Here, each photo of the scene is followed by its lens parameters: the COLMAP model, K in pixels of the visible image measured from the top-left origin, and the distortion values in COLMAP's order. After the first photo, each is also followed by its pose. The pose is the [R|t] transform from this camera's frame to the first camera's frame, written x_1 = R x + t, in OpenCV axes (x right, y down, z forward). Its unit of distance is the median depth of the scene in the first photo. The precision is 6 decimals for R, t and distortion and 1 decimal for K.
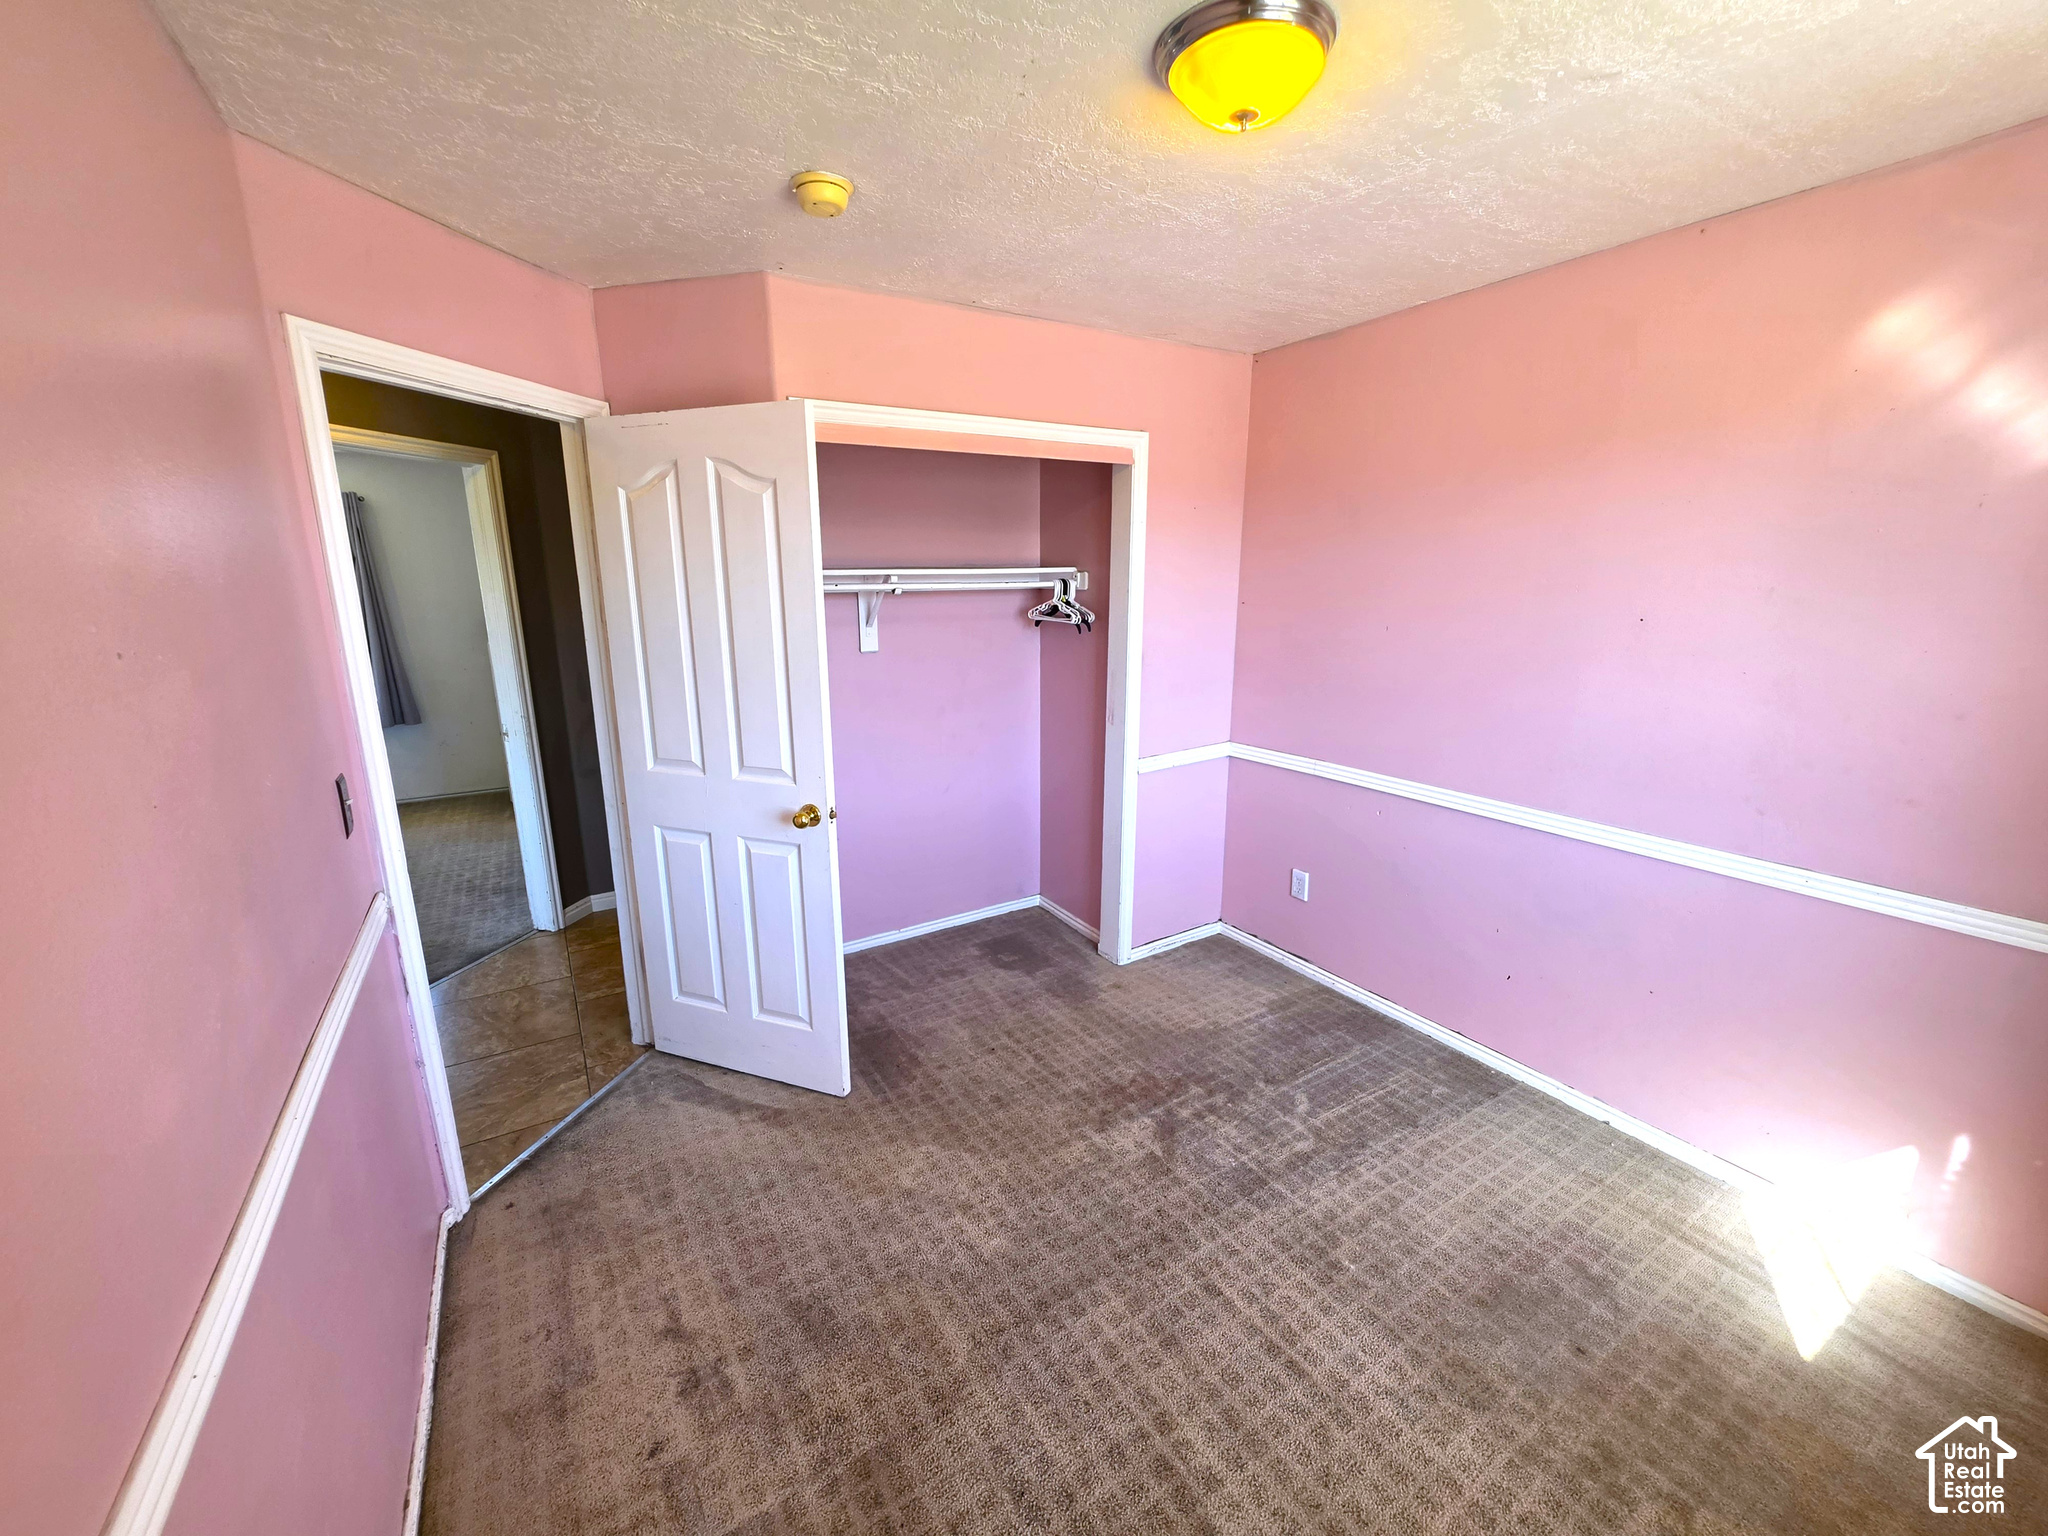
lens RADIAL K [[818.9, 0, 1020.5], [0, 818.9, 762.0], [0, 0, 1]] dist [-0.001475, -0.000263]
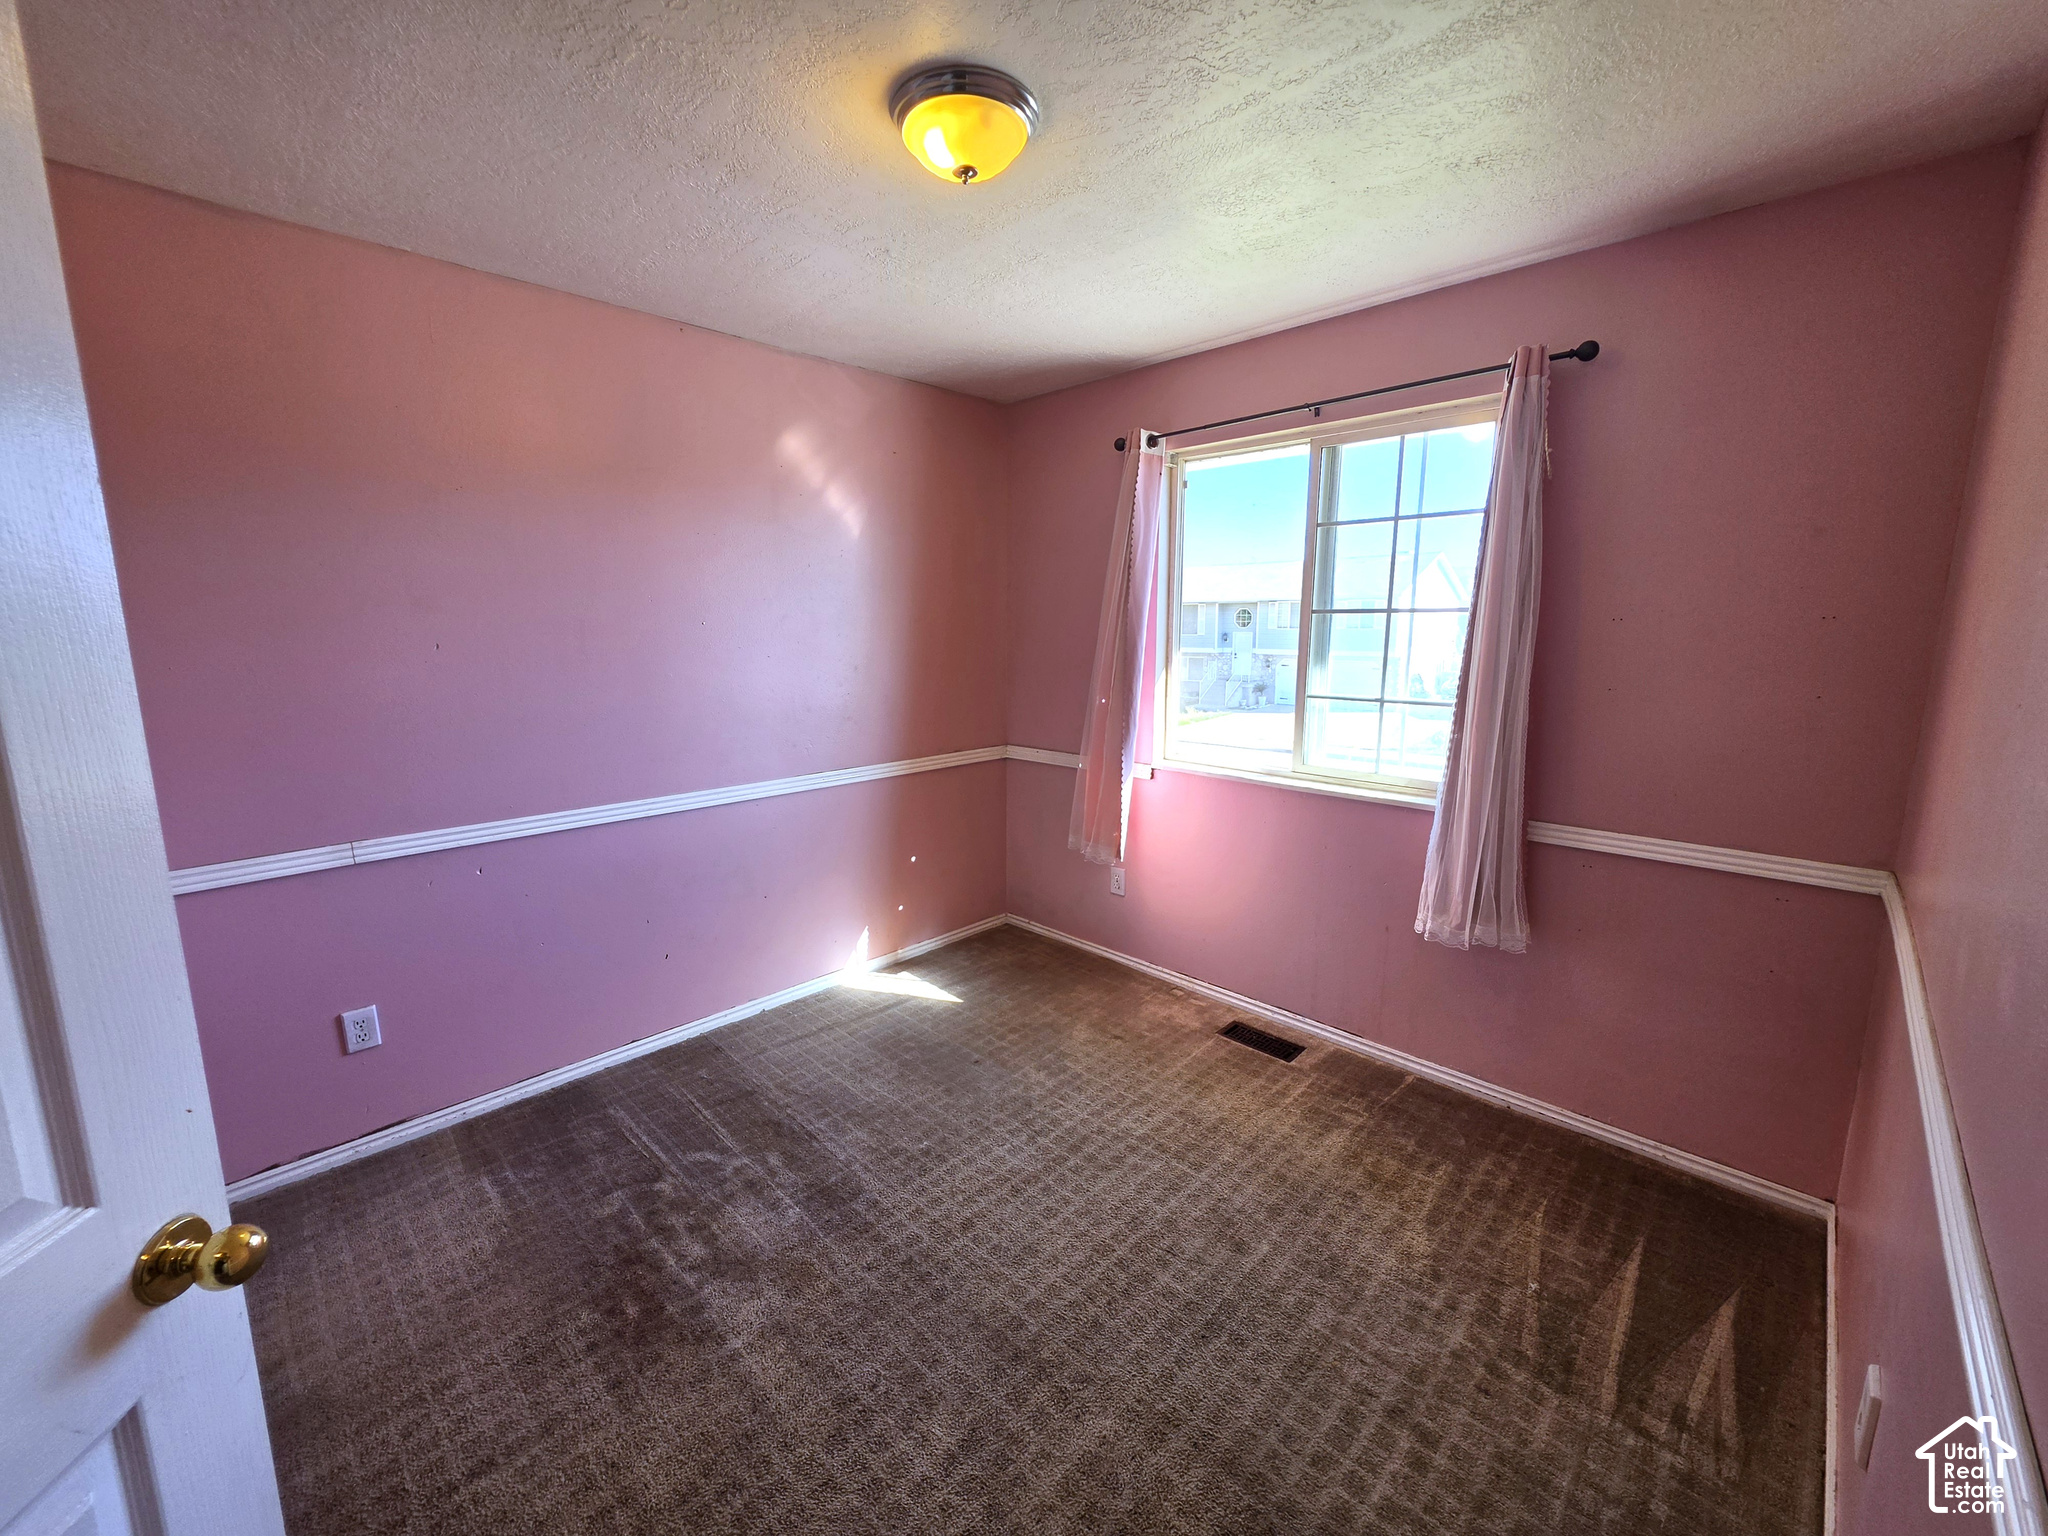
lens RADIAL K [[818.9, 0, 1020.5], [0, 818.9, 762.0], [0, 0, 1]] dist [-0.001475, -0.000263]
pose [[-0.235750, -0.154782, 0.959408, -0.679894], [0.223188, 0.952223, 0.208465, -0.137061], [-0.945838, 0.263274, -0.189941, 0.917186]]
